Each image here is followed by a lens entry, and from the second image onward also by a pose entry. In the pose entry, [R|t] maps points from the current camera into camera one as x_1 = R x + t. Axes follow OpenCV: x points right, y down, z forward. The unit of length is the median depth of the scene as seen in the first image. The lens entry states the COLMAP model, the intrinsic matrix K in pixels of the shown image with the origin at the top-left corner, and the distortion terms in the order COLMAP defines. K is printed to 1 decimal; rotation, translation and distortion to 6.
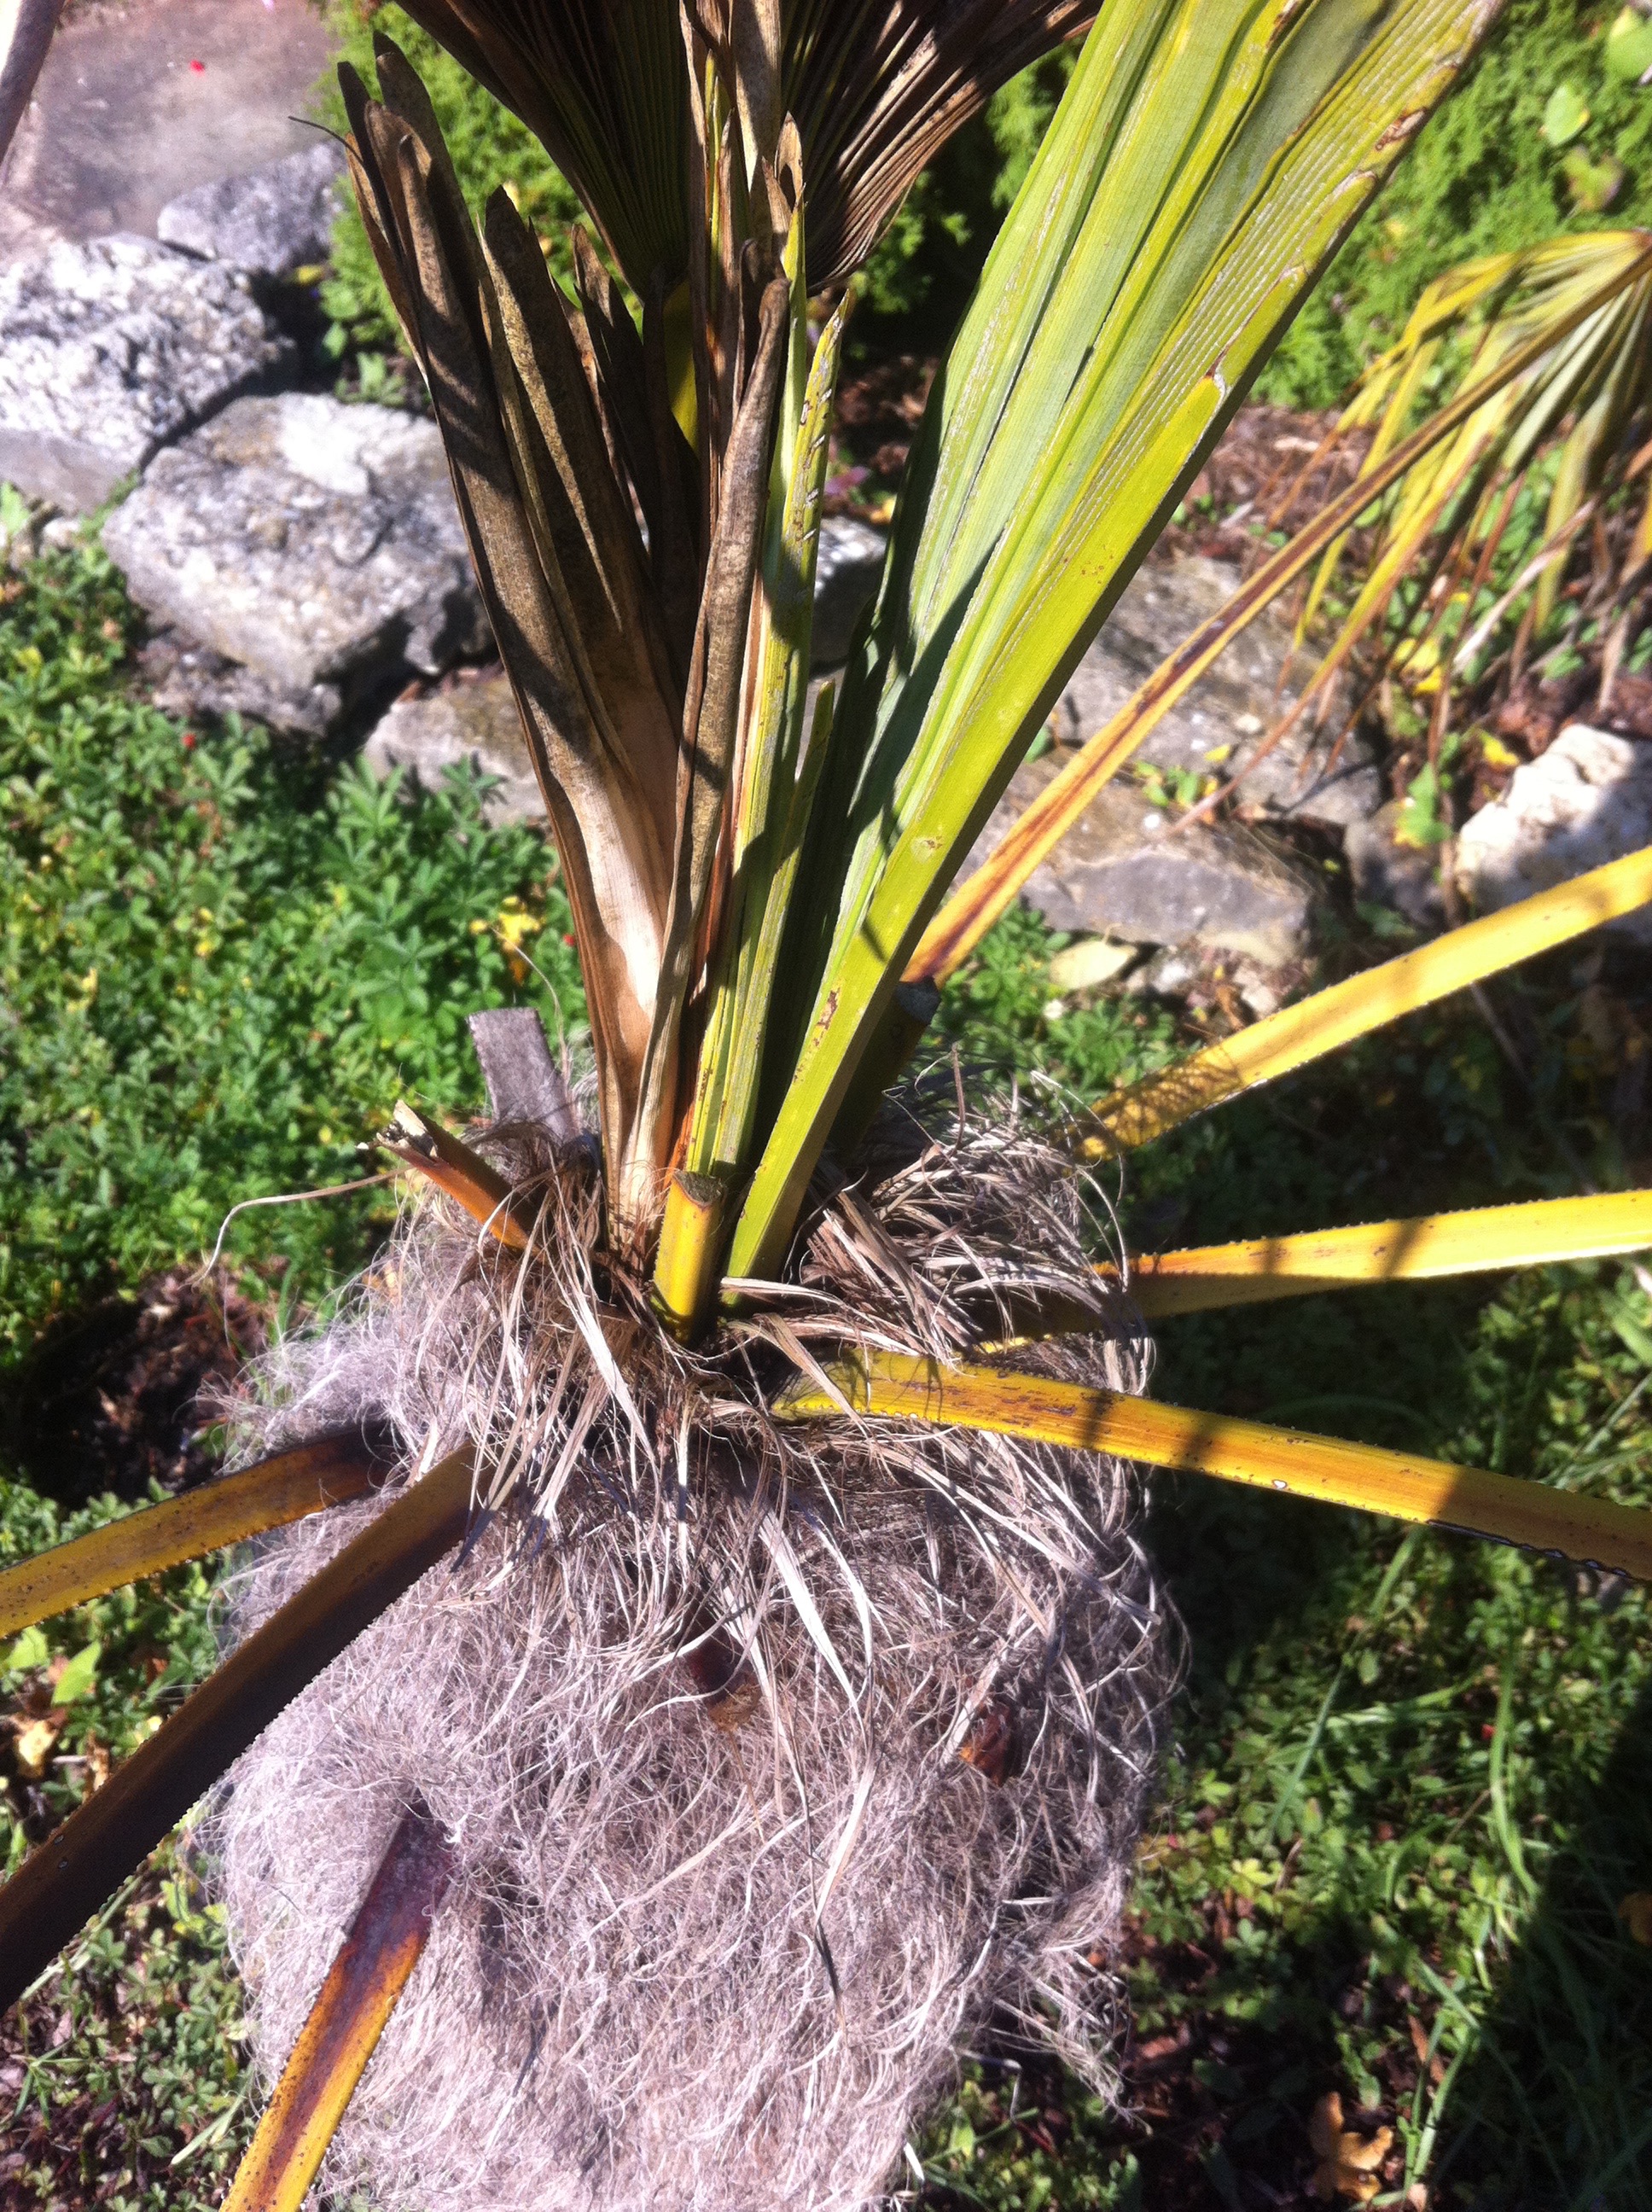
lens RADIAL K [[2288.9, 0, 806.0], [0, 2288.9, 1108.8], [0, 0, 1]] dist [-0.035622, -0.017546]
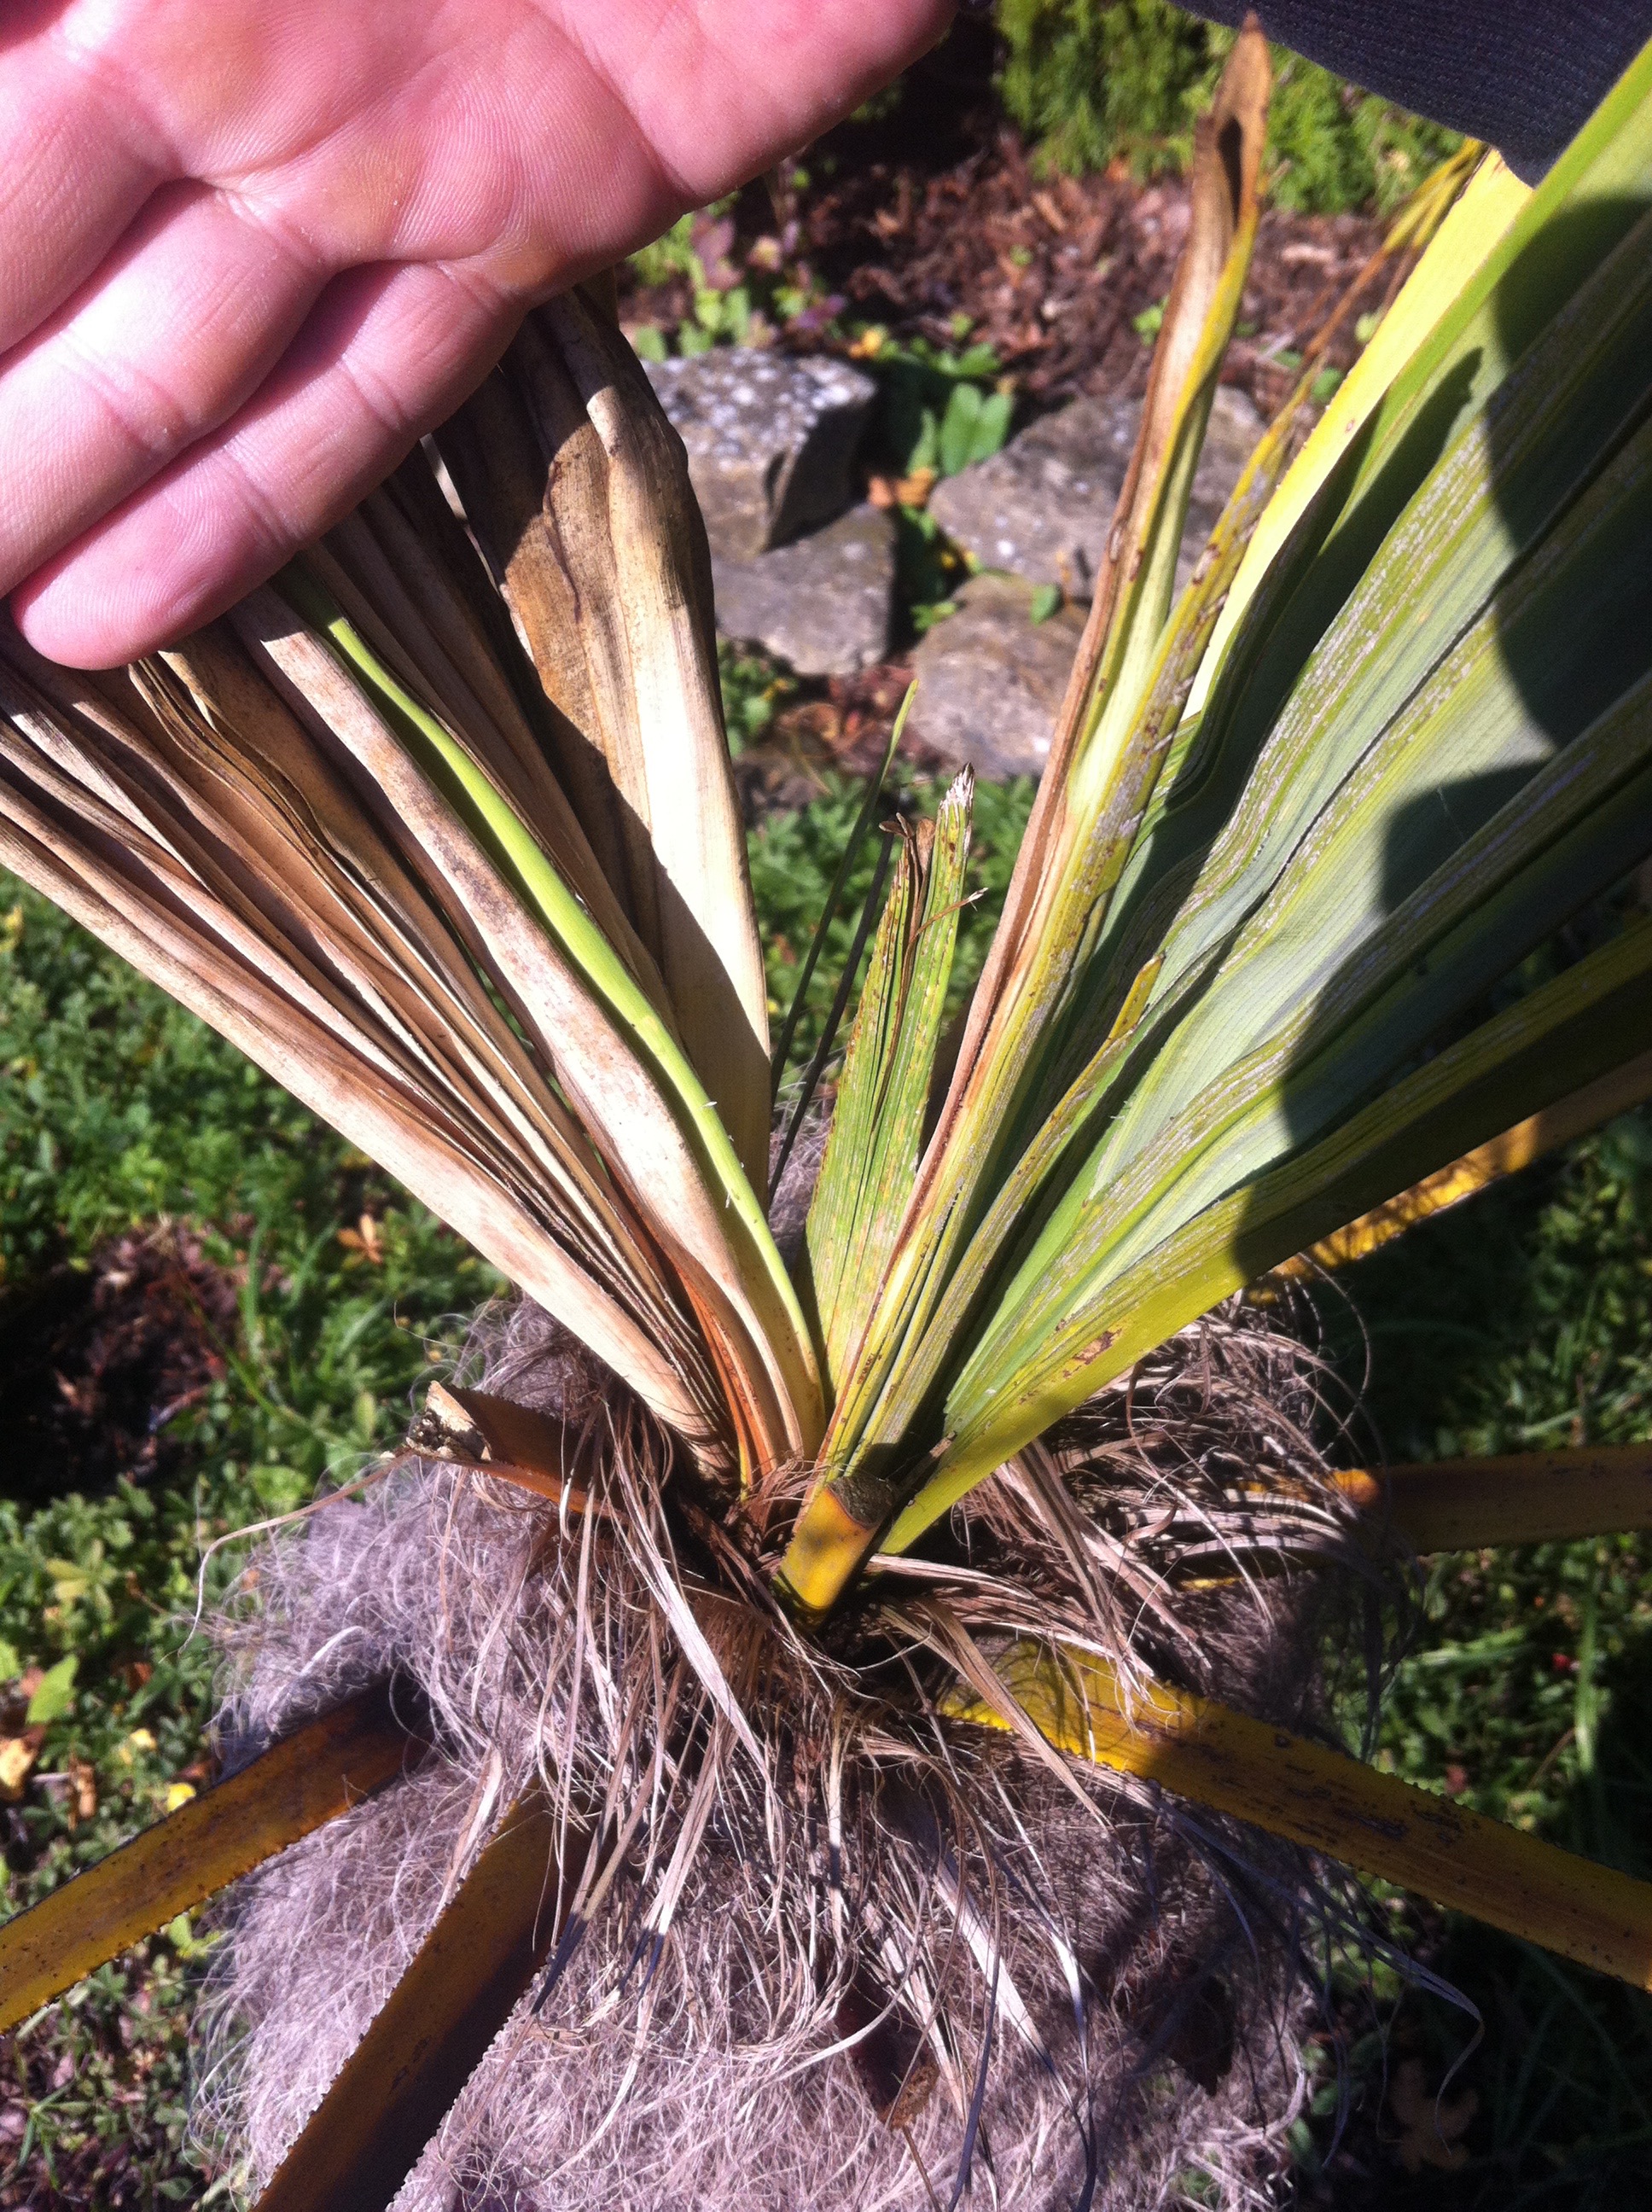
lens RADIAL K [[2229.8, 0, 826.0], [0, 2229.8, 1106.0], [0, 0, 1]] dist [-0.042502, 0.006700]
pose [[0.998594, -0.040251, 0.034497, -0.029828], [0.036702, 0.994511, 0.097982, -0.061357], [-0.038251, -0.096578, 0.994590, 0.121252]]
